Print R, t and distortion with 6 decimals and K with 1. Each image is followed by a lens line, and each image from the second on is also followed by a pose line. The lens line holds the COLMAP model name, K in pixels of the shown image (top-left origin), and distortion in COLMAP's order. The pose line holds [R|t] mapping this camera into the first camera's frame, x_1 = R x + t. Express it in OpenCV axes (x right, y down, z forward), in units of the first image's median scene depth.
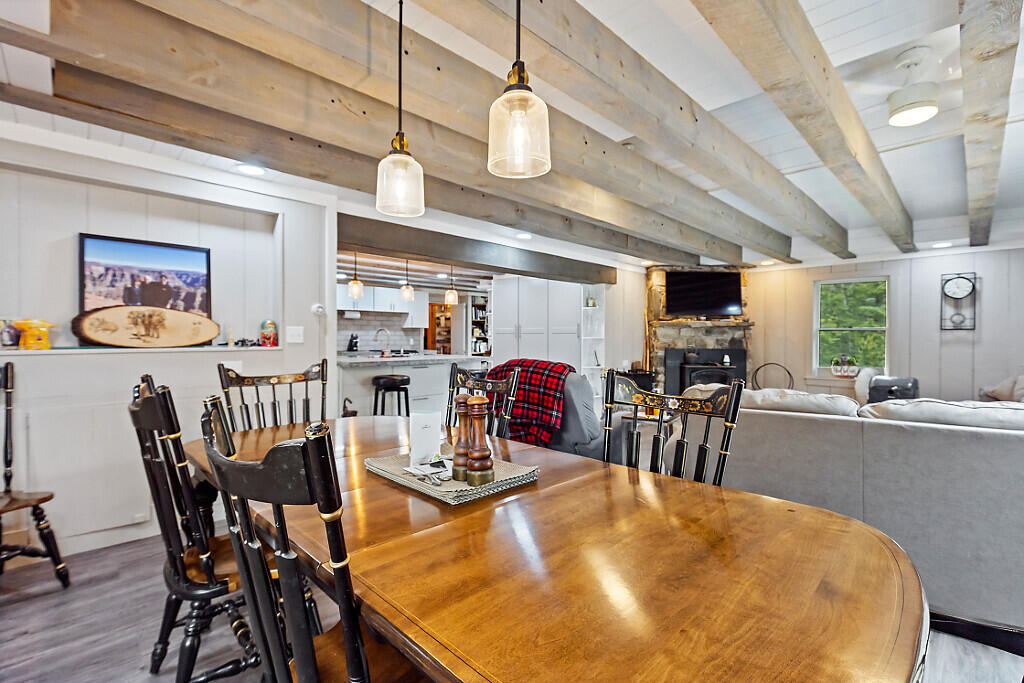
lens RADIAL K [[463.1, 0, 504.9], [0, 463.1, 343.0], [0, 0, 1]] dist [-0.002350, -0.000764]
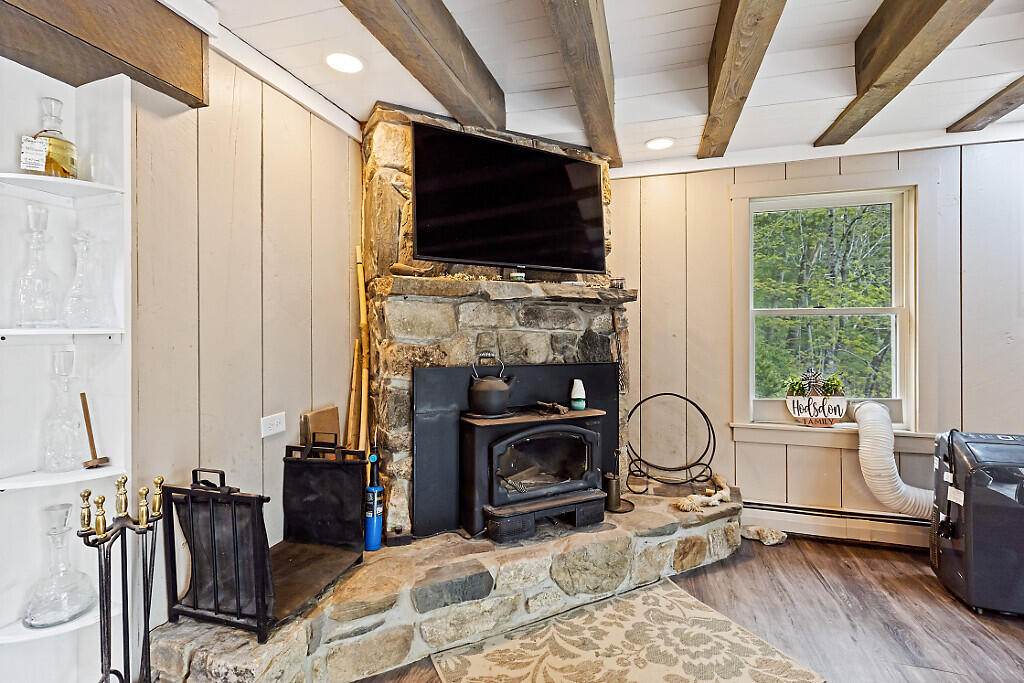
lens RADIAL K [[463.1, 0, 493.2], [0, 463.1, 333.0], [0, 0, 1]] dist [-0.002350, -0.000764]
pose [[0.894065, -0.003211, 0.447925, 0.269639], [0.007824, 0.999934, -0.008449, -0.007809], [-0.447868, 0.011058, 0.894031, 0.736702]]
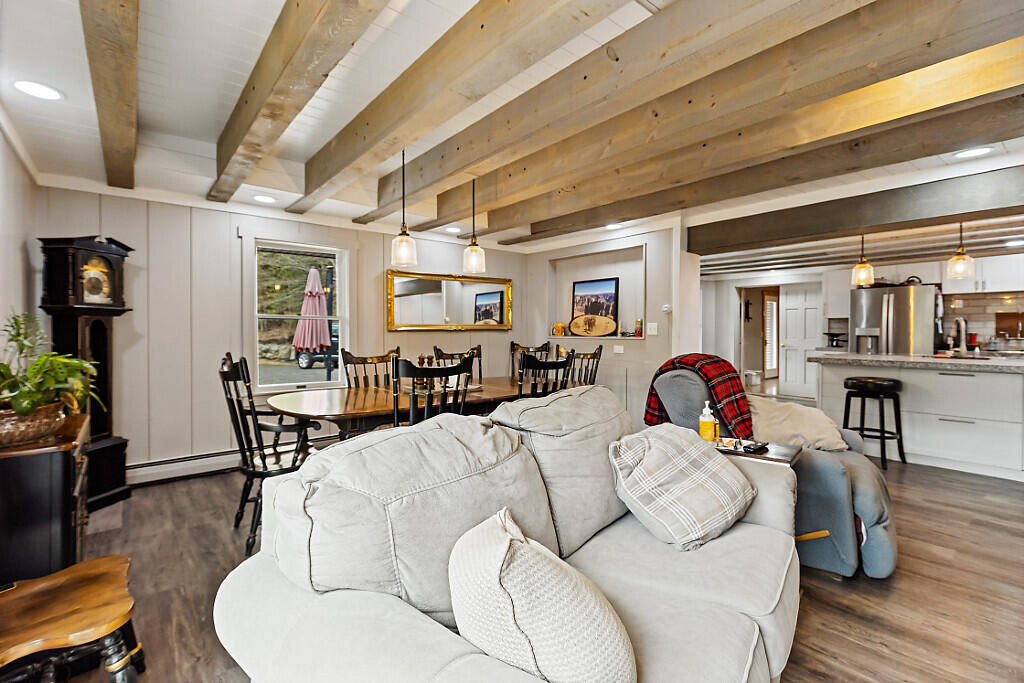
lens RADIAL K [[463.1, 0, 499.6], [0, 463.1, 332.3], [0, 0, 1]] dist [-0.002350, -0.000764]
pose [[-0.108579, 0.001216, -0.994087, 0.506673], [-0.011826, 0.999927, 0.002515, -0.003142], [0.994017, 0.012029, -0.108557, 0.364984]]
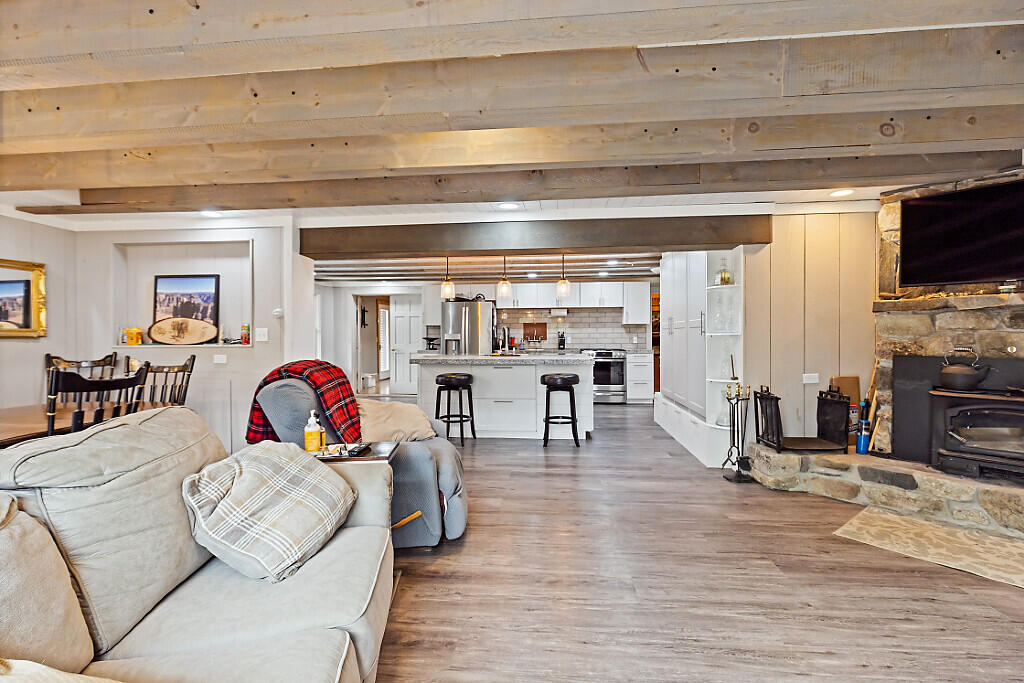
lens RADIAL K [[463.1, 0, 516.9], [0, 463.1, 337.2], [0, 0, 1]] dist [-0.002350, -0.000764]
pose [[0.637788, -0.002748, -0.770207, 0.494843], [-0.001987, 0.999984, -0.005213, -0.003520], [0.770210, 0.004855, 0.637772, 0.384065]]
